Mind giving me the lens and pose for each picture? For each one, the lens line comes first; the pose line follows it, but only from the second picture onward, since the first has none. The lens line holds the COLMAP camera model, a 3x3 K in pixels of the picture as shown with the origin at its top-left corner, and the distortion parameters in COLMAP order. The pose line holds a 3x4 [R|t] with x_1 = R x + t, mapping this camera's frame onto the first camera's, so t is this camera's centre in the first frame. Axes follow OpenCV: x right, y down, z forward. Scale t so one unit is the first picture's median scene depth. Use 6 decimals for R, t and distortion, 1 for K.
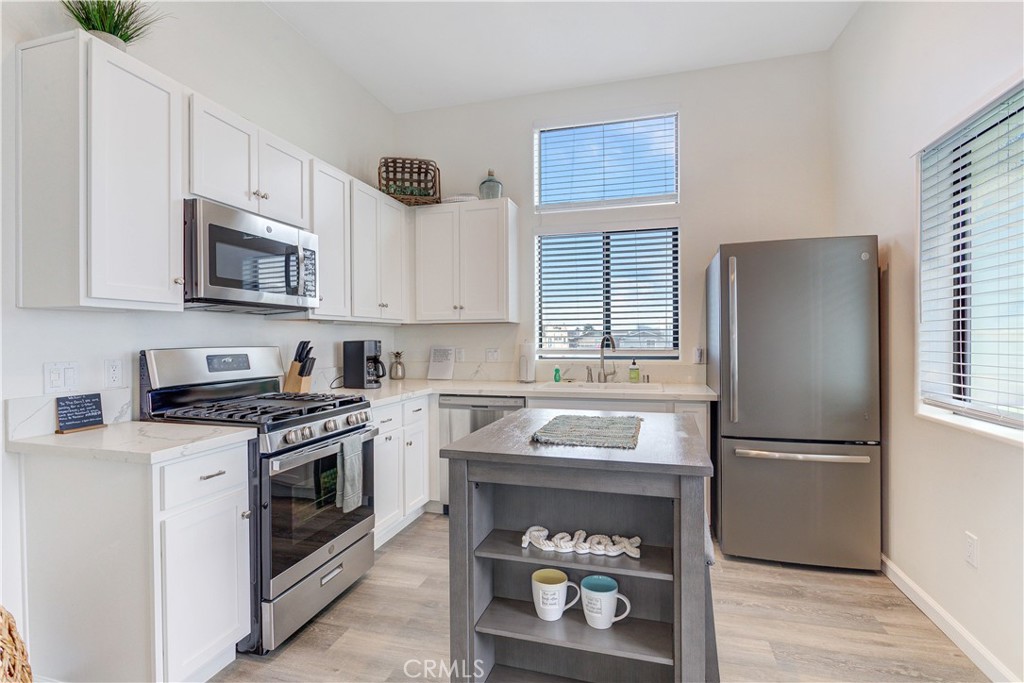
lens RADIAL K [[500.4, 0, 502.2], [0, 500.4, 340.0], [0, 0, 1]] dist [-0.010722, 0.001376]
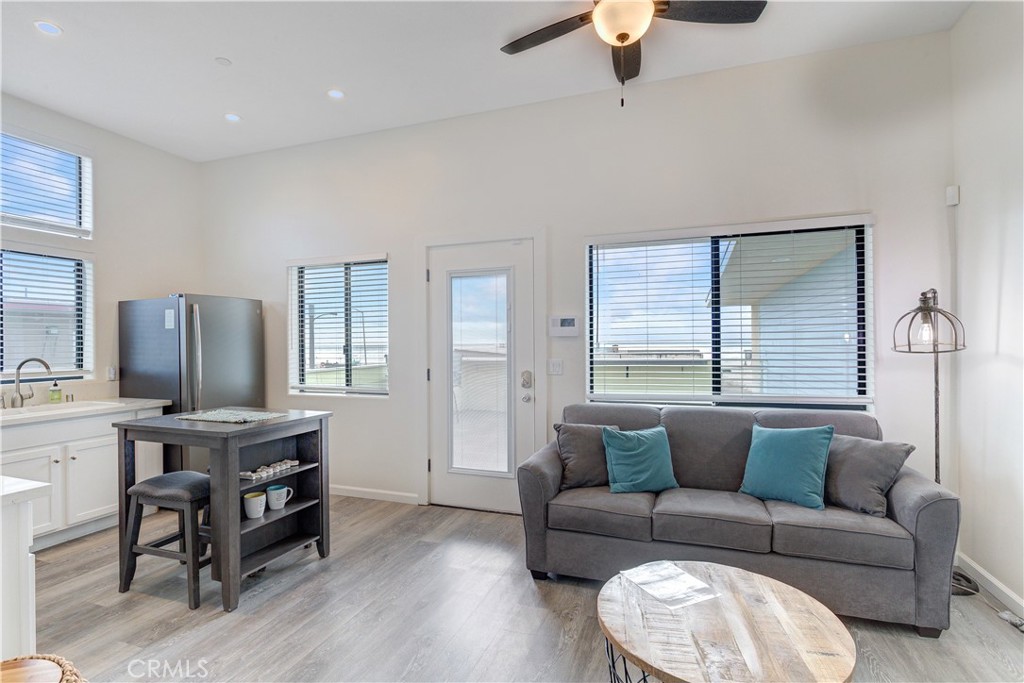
lens RADIAL K [[500.4, 0, 514.9], [0, 500.4, 343.3], [0, 0, 1]] dist [-0.010722, 0.001376]
pose [[0.051992, 0.002326, 0.998645, -0.736412], [0.011247, 0.999933, -0.002915, -0.026715], [-0.998584, 0.011383, 0.051963, -0.018662]]
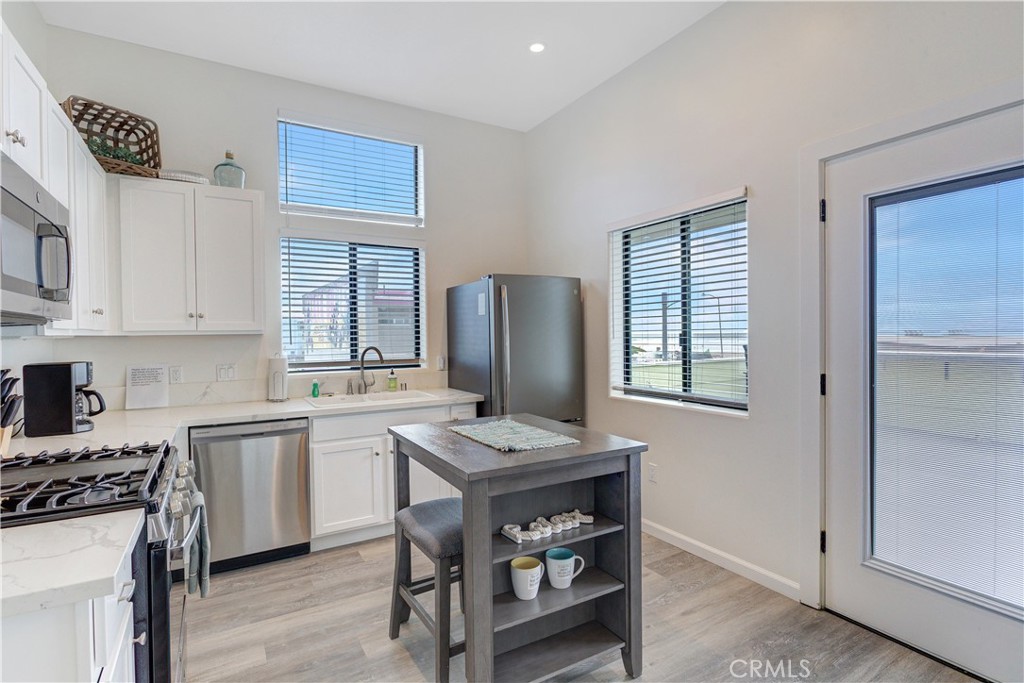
lens RADIAL K [[500.4, 0, 506.2], [0, 500.4, 341.2], [0, 0, 1]] dist [-0.010722, 0.001376]
pose [[0.682246, -0.012905, 0.731008, -0.349820], [0.010782, 0.999913, 0.007590, -0.026414], [-0.731043, 0.002703, 0.682326, 0.101162]]
